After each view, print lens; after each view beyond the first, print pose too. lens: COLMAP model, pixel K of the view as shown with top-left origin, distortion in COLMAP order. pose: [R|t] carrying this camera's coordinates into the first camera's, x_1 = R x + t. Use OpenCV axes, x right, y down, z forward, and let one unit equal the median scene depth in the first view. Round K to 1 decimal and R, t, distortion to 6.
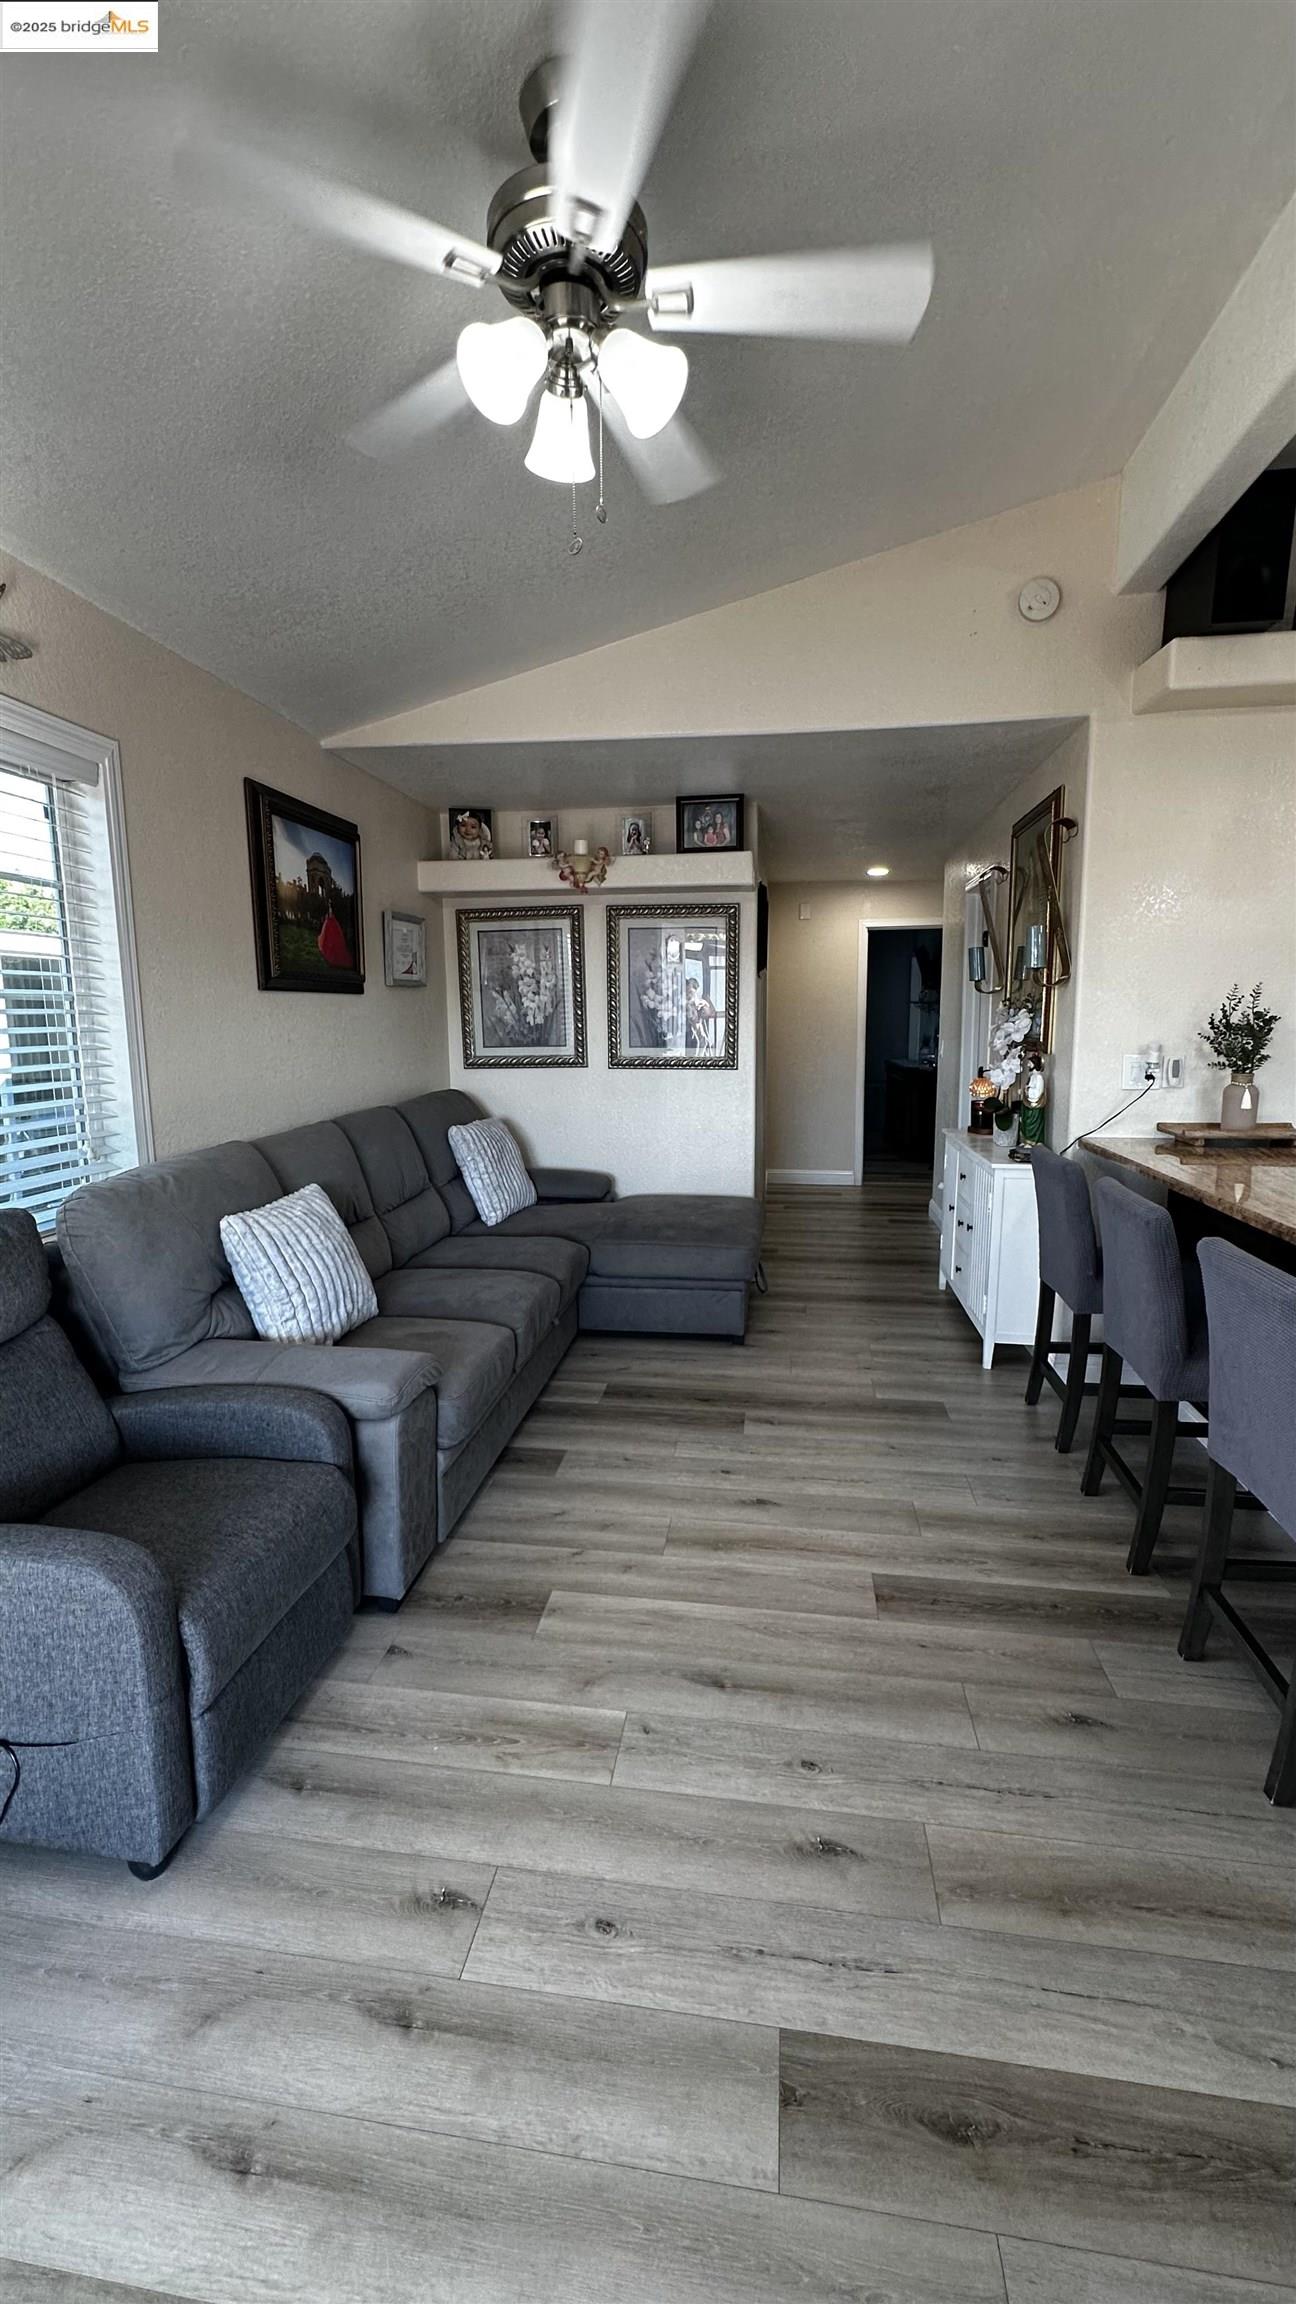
lens RADIAL K [[920.6, 0, 657.2], [0, 920.6, 1140.3], [0, 0, 1]] dist [-0.004223, 0.000691]
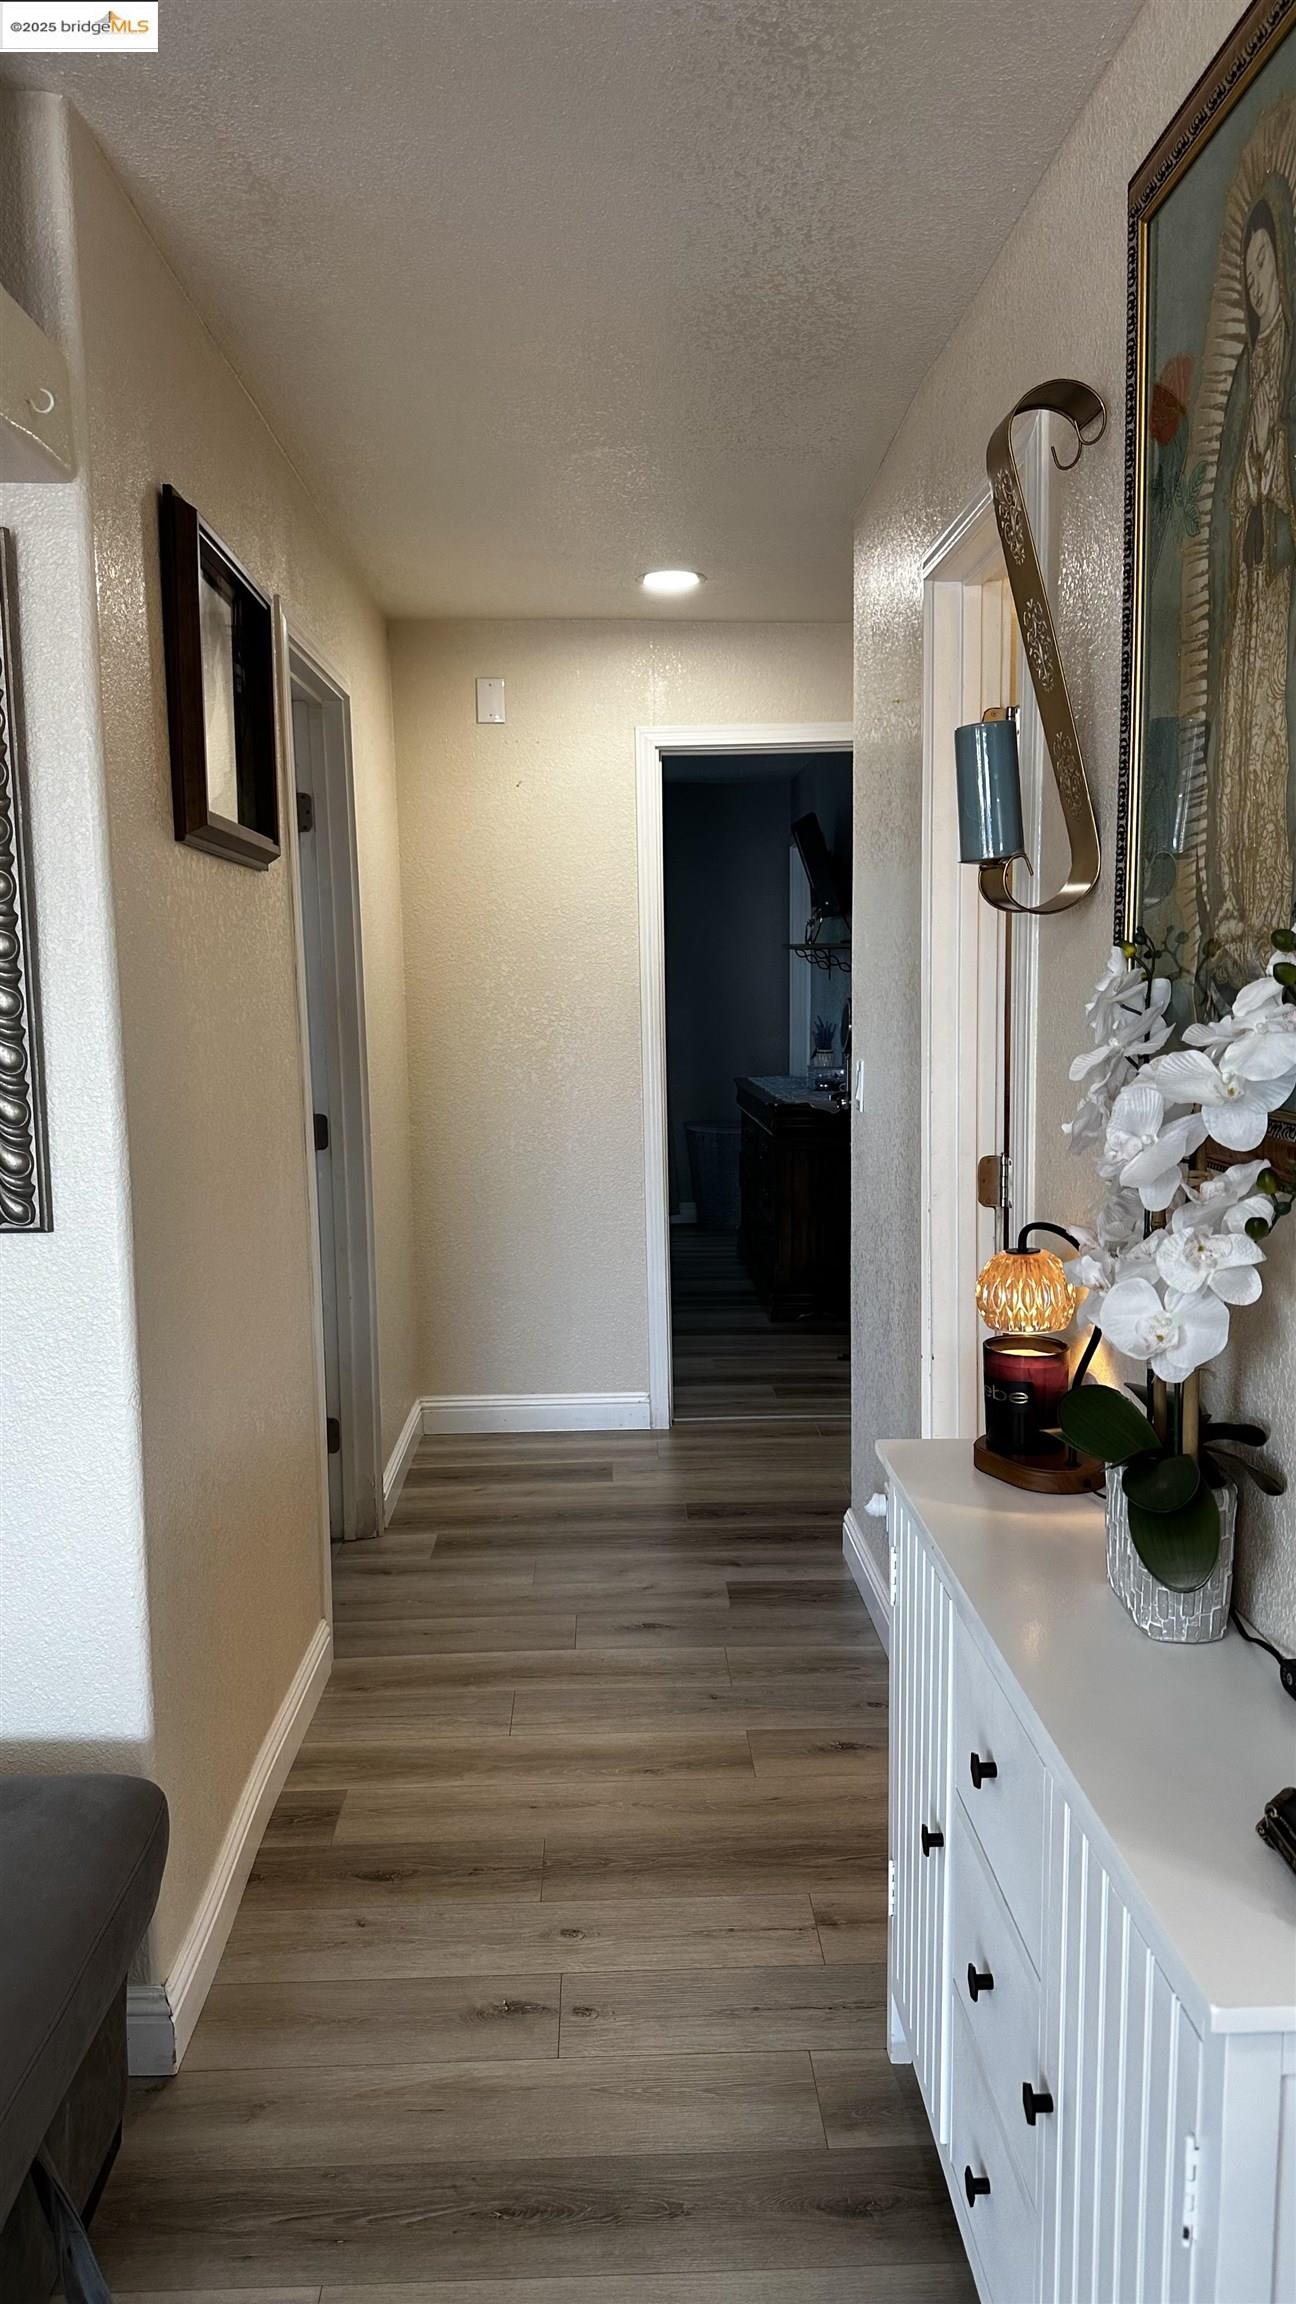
lens RADIAL K [[1649.7, 0, 641.6], [0, 1649.7, 1147.7], [0, 0, 1]] dist [0.079152, -0.053579]
pose [[0.985852, -0.028507, 0.165175, 0.106262], [0.033304, 0.999098, -0.026344, -0.052016], [-0.164275, 0.031472, 0.985912, 0.342582]]
